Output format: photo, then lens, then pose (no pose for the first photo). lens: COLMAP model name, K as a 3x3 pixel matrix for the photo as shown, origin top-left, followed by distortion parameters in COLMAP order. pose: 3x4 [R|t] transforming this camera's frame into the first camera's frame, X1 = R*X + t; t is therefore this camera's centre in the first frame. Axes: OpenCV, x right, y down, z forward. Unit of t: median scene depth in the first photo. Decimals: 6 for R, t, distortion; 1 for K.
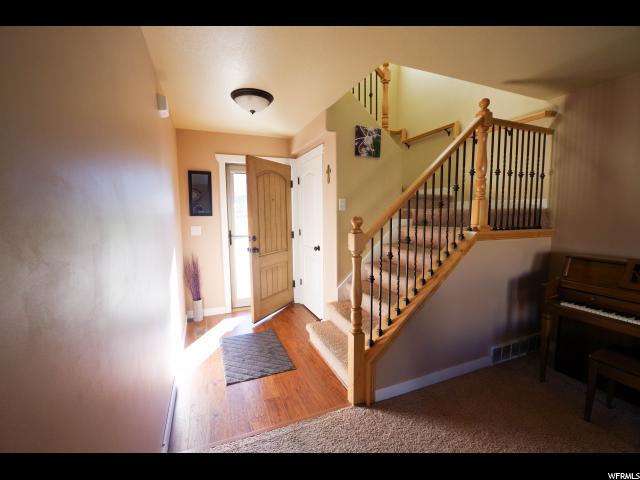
lens RADIAL K [[278.2, 0, 318.2], [0, 278.2, 239.3], [0, 0, 1]] dist [-0.012913, -0.003744]
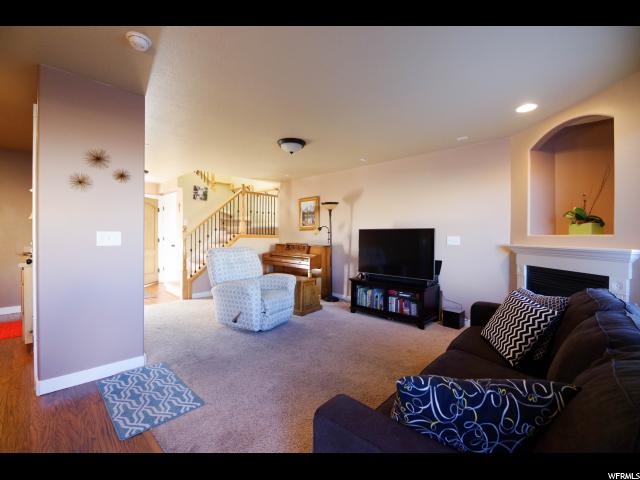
lens RADIAL K [[278.2, 0, 321.6], [0, 278.2, 236.7], [0, 0, 1]] dist [-0.012913, -0.003744]
pose [[0.910182, 0.017996, 0.413818, 0.153122], [0.022078, 0.995528, -0.091853, 0.191307], [-0.413620, 0.092739, 0.905714, -1.257574]]
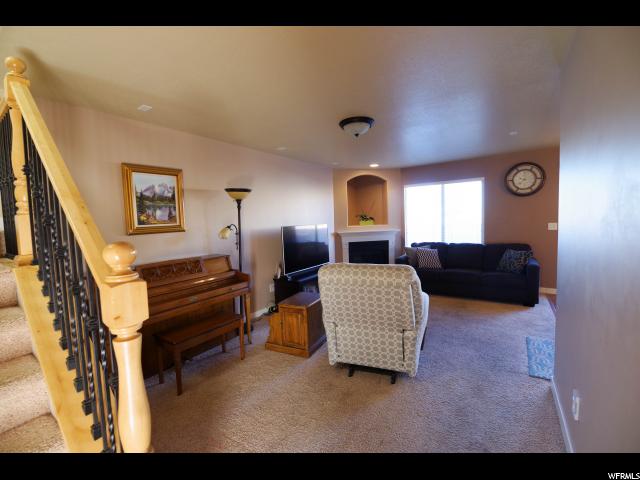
lens RADIAL K [[278.2, 0, 319.5], [0, 278.2, 236.5], [0, 0, 1]] dist [-0.012913, -0.003744]
pose [[-0.563548, -0.023390, 0.825752, -0.253395], [0.121491, 0.986383, 0.110854, -0.074766], [-0.817101, 0.162793, -0.553032, 0.707770]]
